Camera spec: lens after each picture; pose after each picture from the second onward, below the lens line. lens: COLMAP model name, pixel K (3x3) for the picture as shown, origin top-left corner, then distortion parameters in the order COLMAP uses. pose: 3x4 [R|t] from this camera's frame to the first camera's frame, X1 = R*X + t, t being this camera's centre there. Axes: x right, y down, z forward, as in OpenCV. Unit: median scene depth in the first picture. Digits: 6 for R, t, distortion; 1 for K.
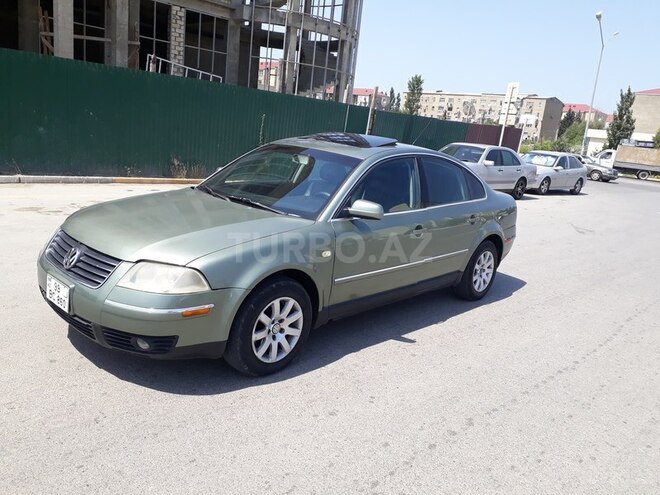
lens RADIAL K [[532.8, 0, 326.1], [0, 532.8, 247.2], [0, 0, 1]] dist [-0.010993, -0.005124]
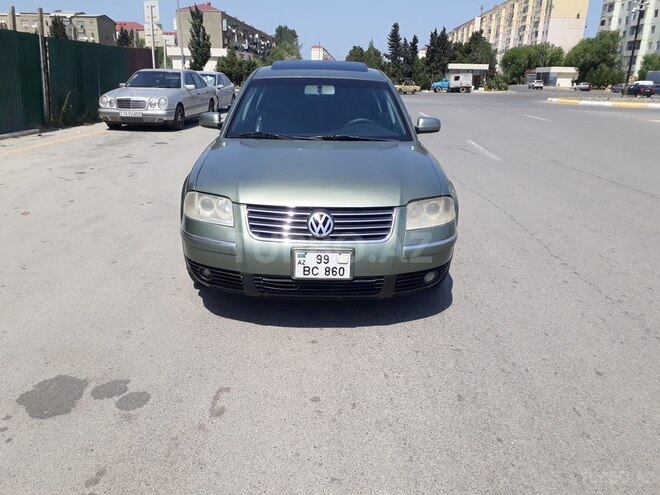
lens RADIAL K [[532.8, 0, 326.1], [0, 532.8, 247.2], [0, 0, 1]] dist [-0.010993, -0.005124]
pose [[0.707109, -0.292419, 0.643807, -0.232998], [0.201190, 0.956054, 0.213270, -0.028748], [-0.677879, -0.021277, 0.734866, 0.073404]]
